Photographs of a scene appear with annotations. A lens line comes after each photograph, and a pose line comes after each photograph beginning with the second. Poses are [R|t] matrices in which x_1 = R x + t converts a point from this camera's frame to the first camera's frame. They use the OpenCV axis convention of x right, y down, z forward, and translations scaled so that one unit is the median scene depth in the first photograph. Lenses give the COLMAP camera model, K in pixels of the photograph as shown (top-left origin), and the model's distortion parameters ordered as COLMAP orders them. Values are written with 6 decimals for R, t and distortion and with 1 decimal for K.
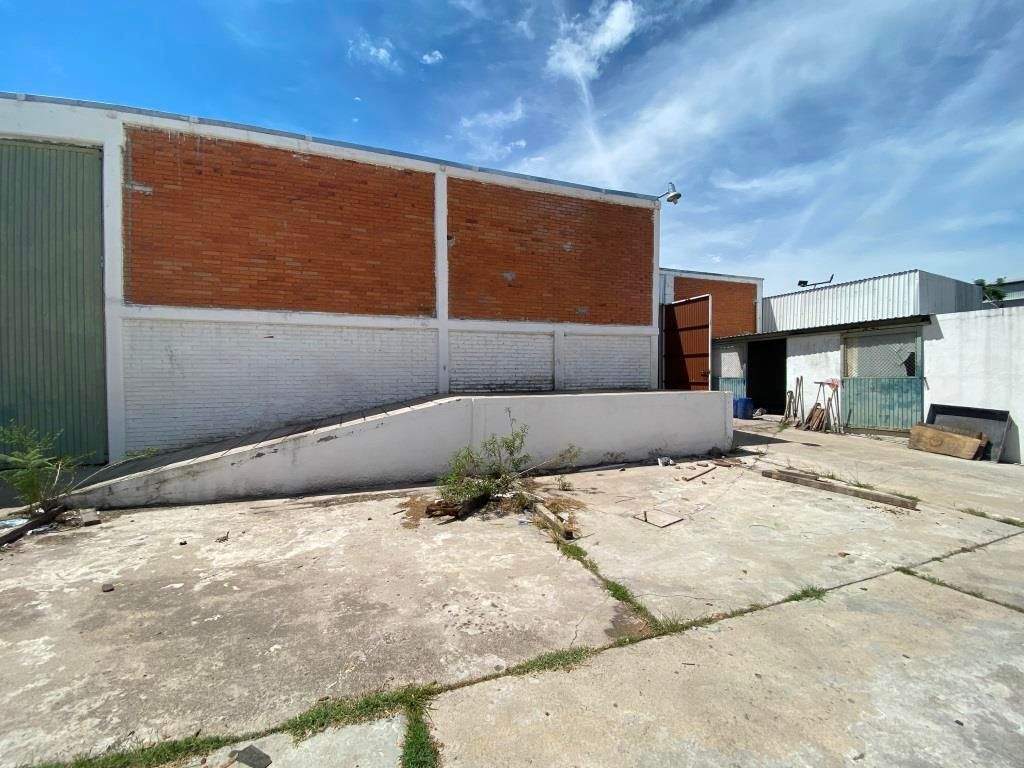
lens RADIAL K [[415.0, 0, 507.6], [0, 415.0, 380.3], [0, 0, 1]] dist [0.012552, -0.017633]
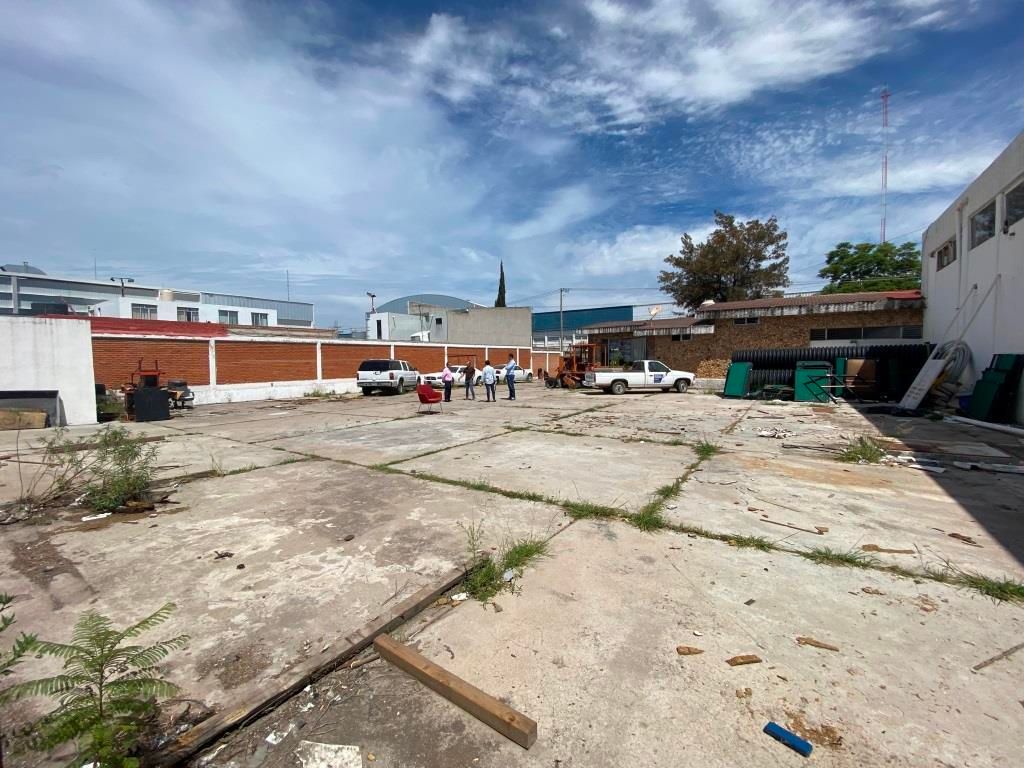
lens RADIAL K [[415.0, 0, 507.6], [0, 415.0, 380.3], [0, 0, 1]] dist [0.012552, -0.017633]
pose [[-0.555966, -0.034570, 0.830486, -1.190864], [0.021129, 0.998224, 0.055697, -0.013080], [-0.830936, 0.048513, -0.554248, 0.672651]]
